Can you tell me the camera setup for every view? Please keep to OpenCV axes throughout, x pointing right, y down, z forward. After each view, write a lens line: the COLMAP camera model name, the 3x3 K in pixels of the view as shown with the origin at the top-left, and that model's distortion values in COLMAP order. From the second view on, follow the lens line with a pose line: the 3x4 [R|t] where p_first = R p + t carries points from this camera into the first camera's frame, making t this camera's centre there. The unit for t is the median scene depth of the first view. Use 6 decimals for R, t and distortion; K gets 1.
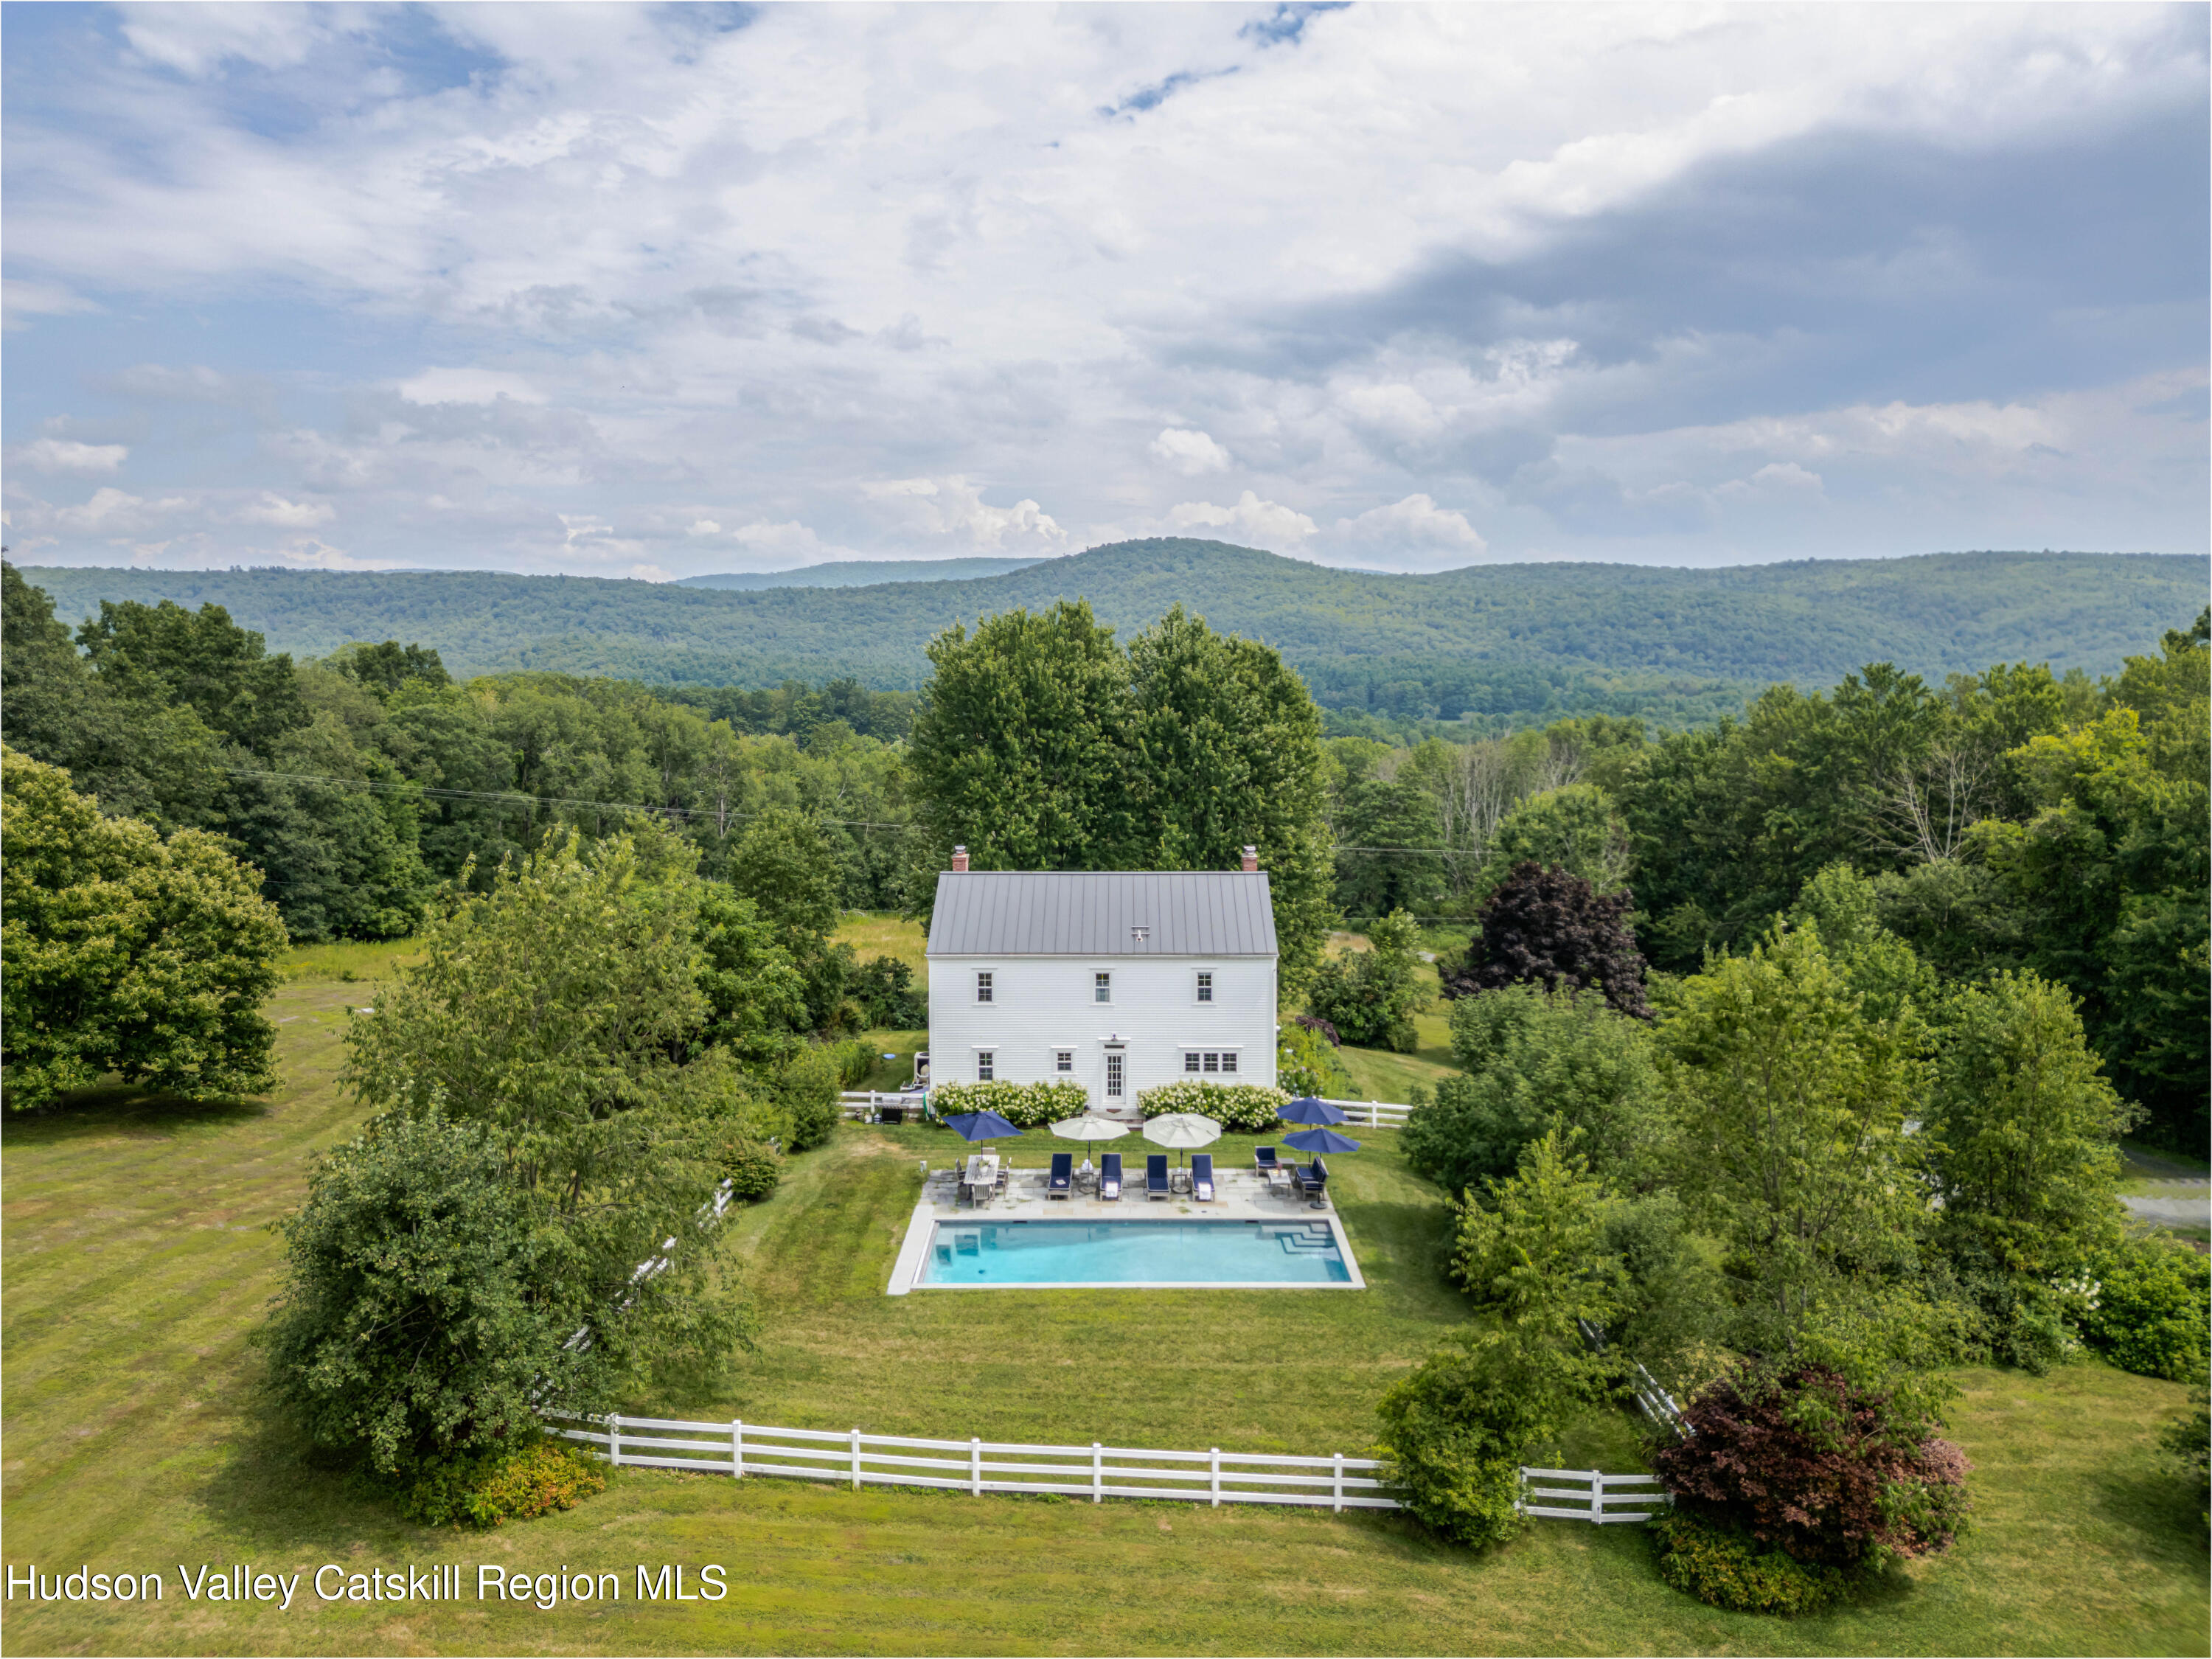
lens RADIAL K [[1542.1, 0, 1114.8], [0, 1542.1, 879.4], [0, 0, 1]] dist [0.092874, -0.114393]
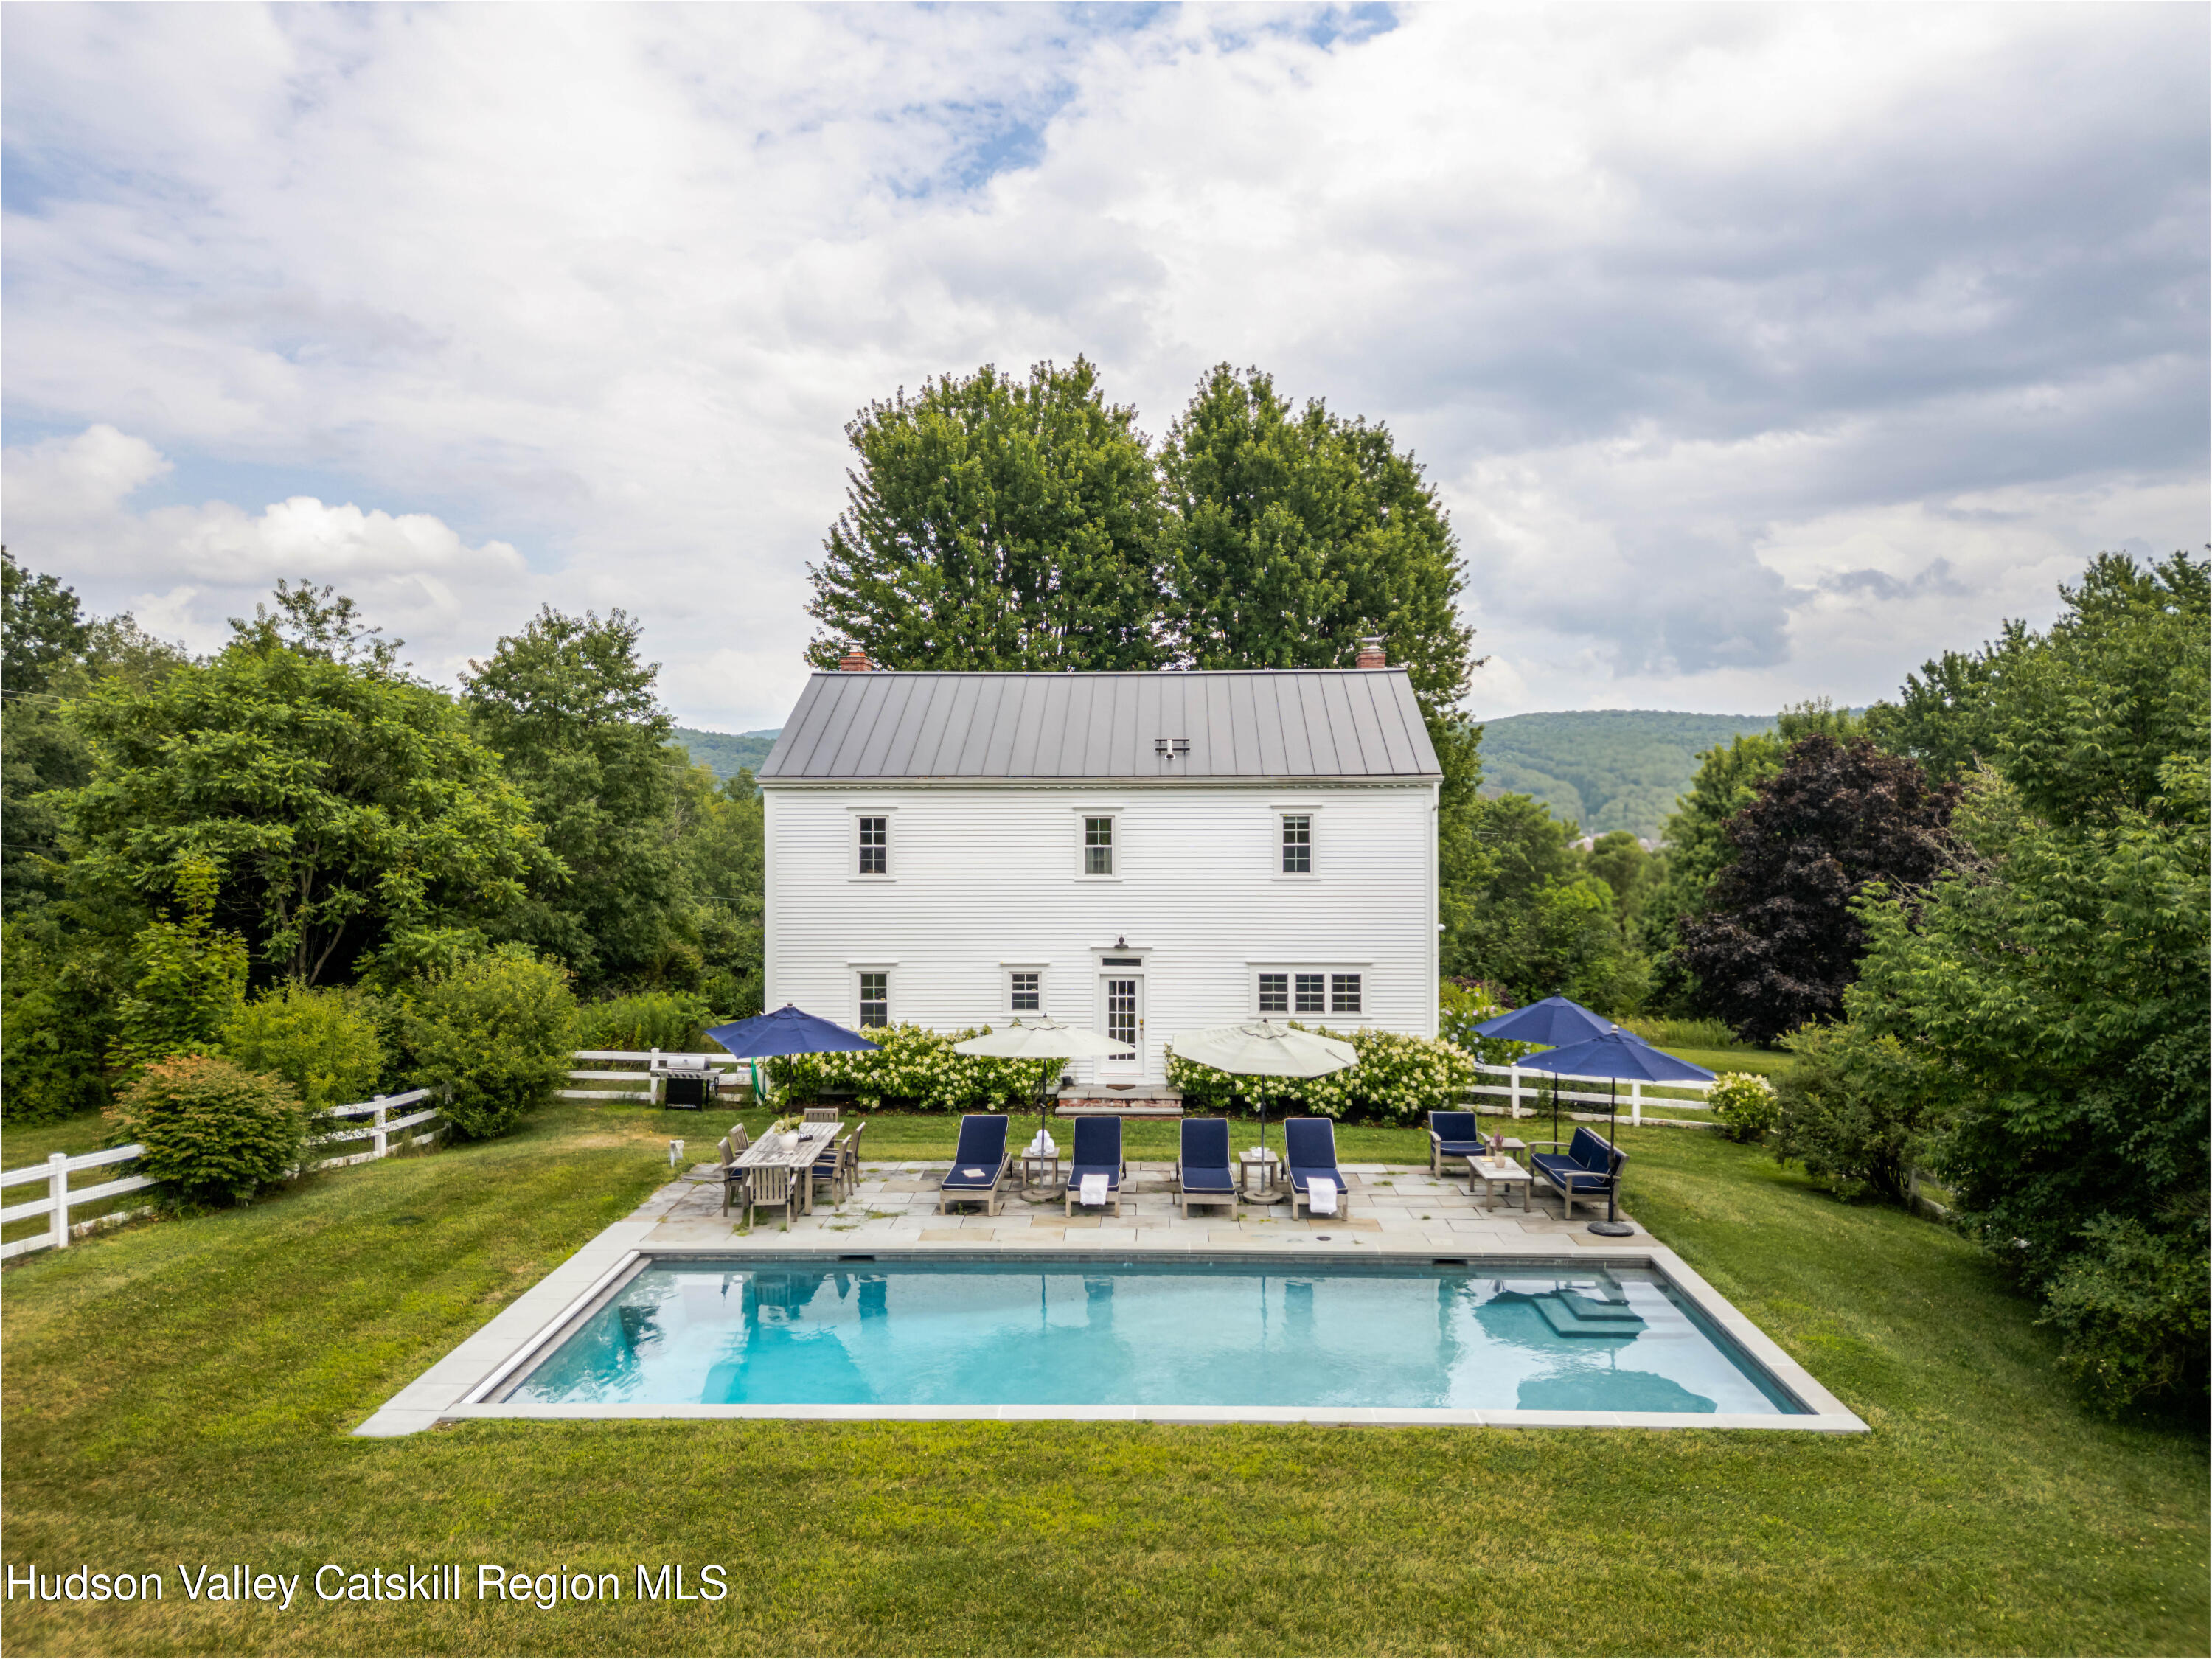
lens RADIAL K [[1542.1, 0, 1114.8], [0, 1542.1, 879.4], [0, 0, 1]] dist [0.092874, -0.114393]
pose [[0.999465, -0.001983, -0.032632, 0.014534], [-0.001282, 0.995013, -0.099734, 0.134913], [0.032667, 0.099723, 0.994479, 0.493018]]
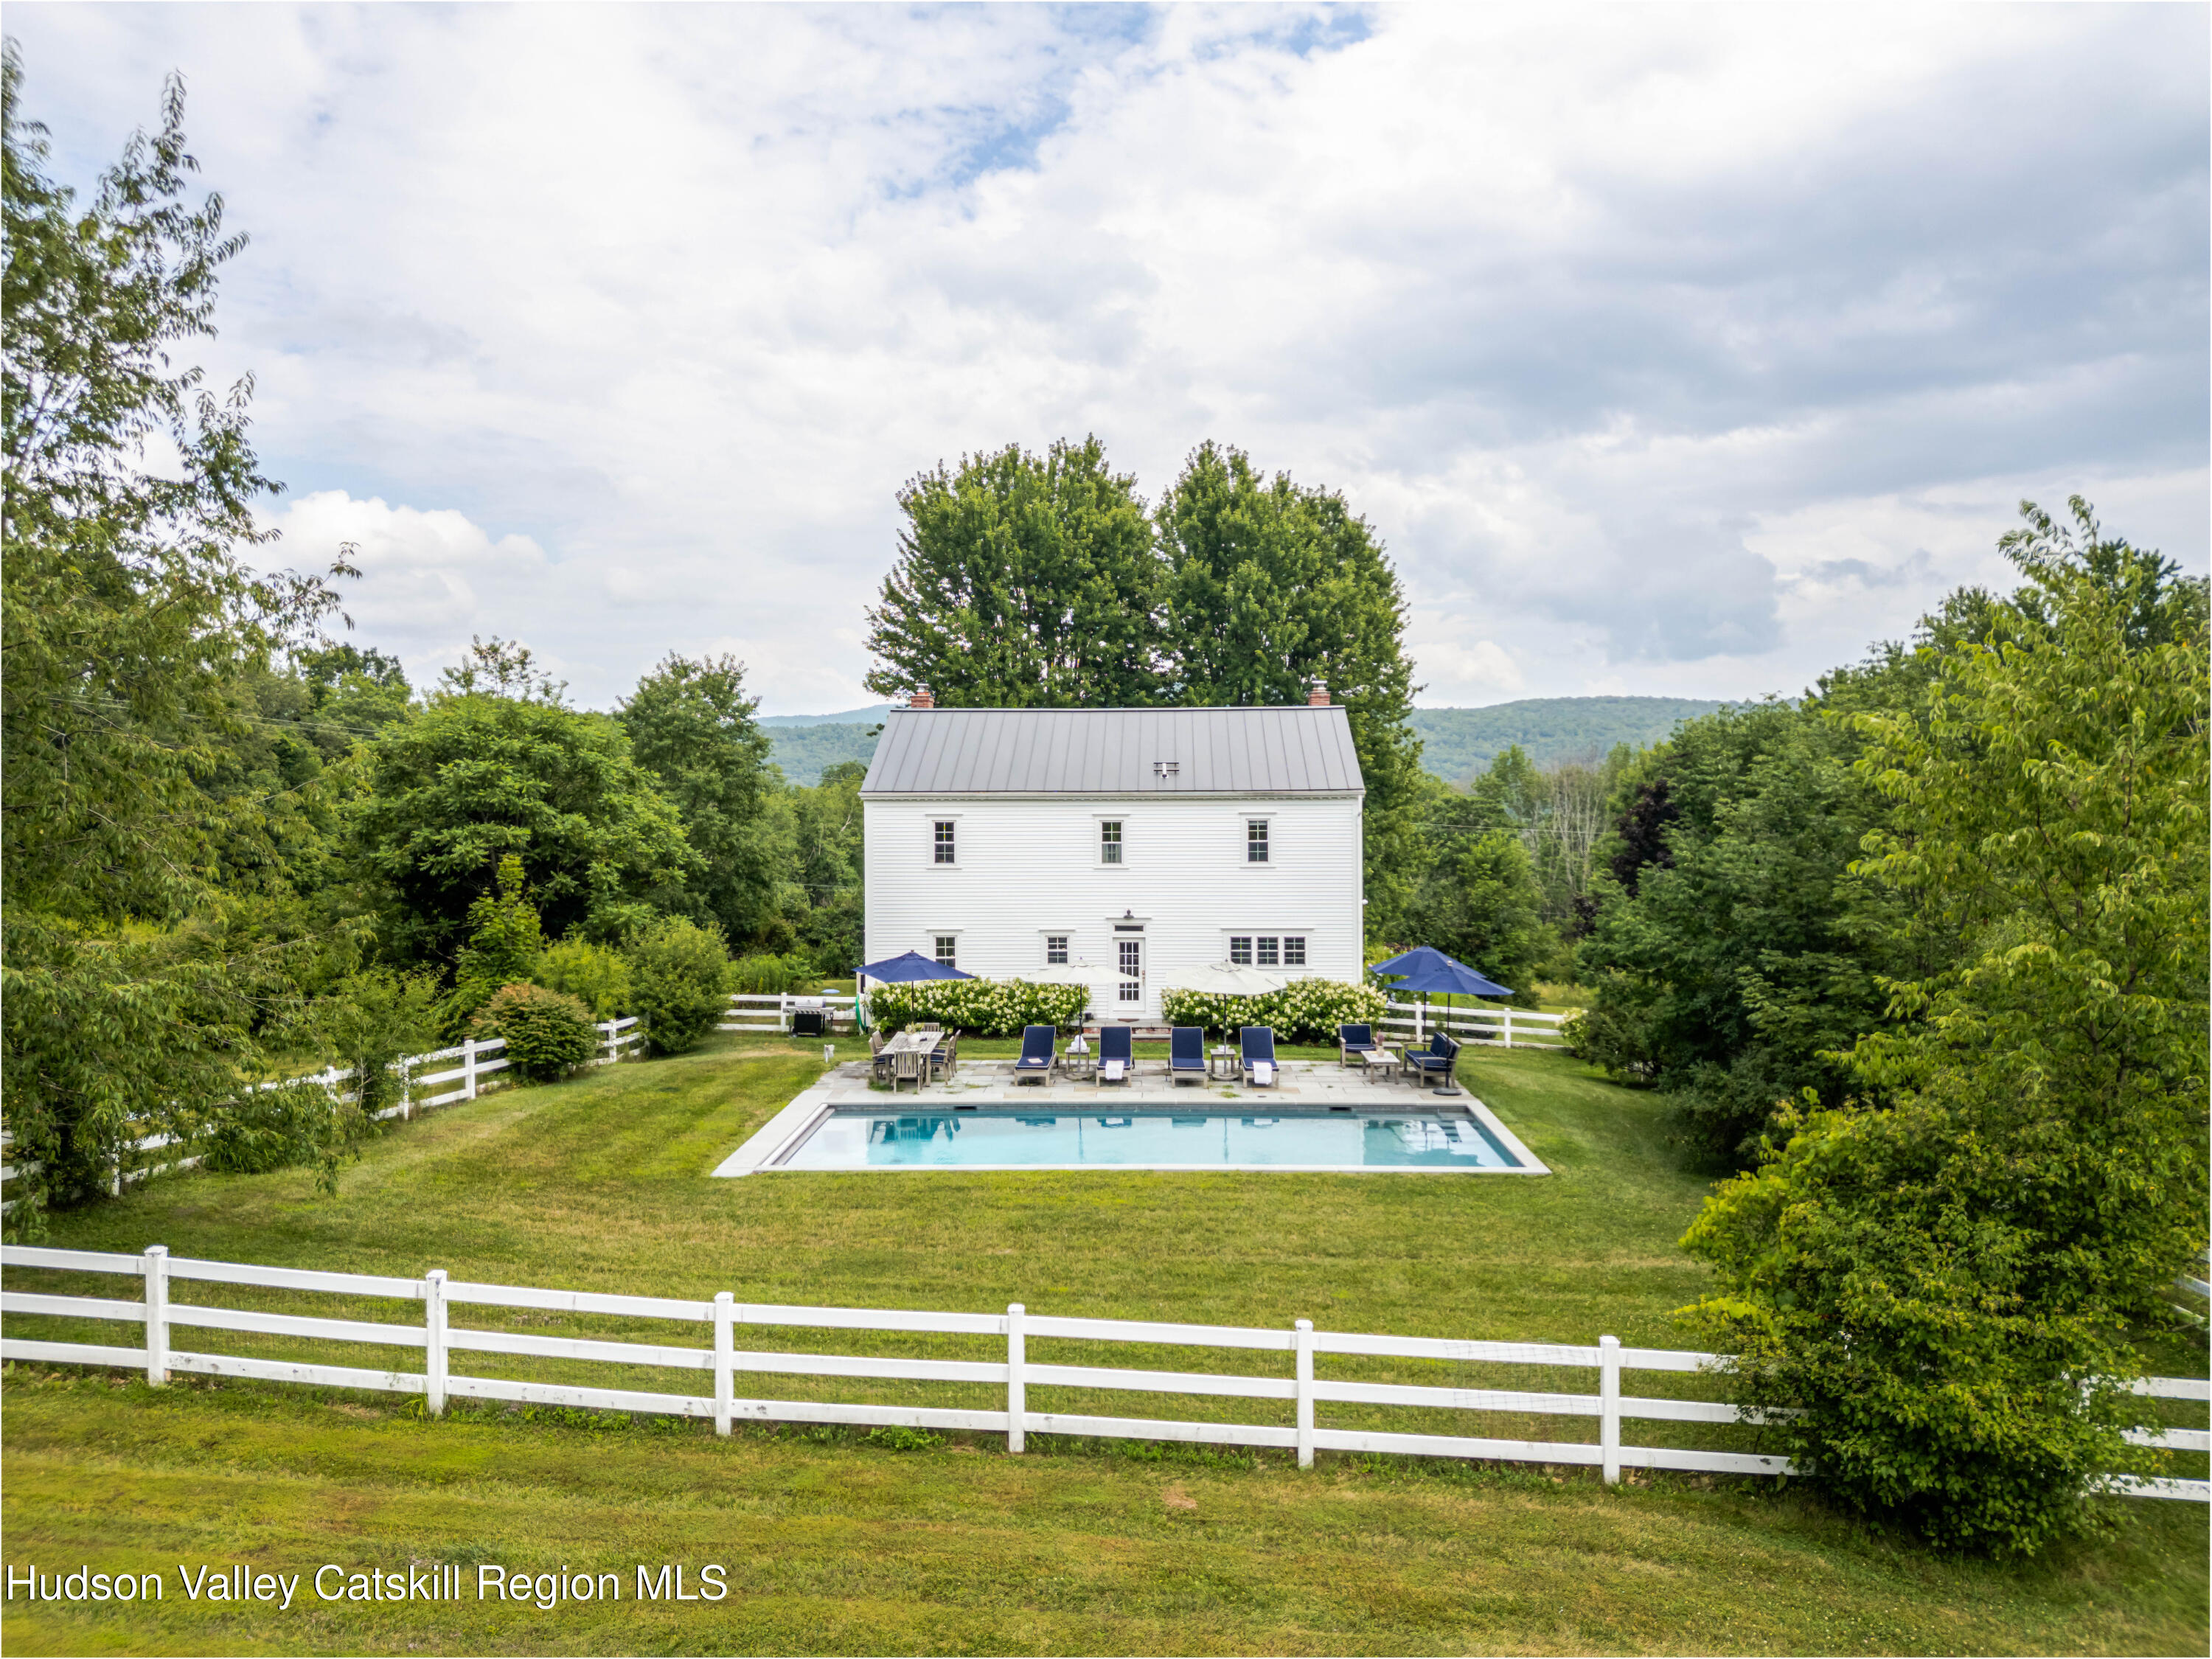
lens RADIAL K [[1542.1, 0, 1114.8], [0, 1542.1, 879.4], [0, 0, 1]] dist [0.092874, -0.114393]
pose [[0.999549, -0.003494, -0.029825, 0.014506], [0.000760, 0.995831, -0.091215, 0.152859], [0.030019, 0.091151, 0.995385, 0.309014]]
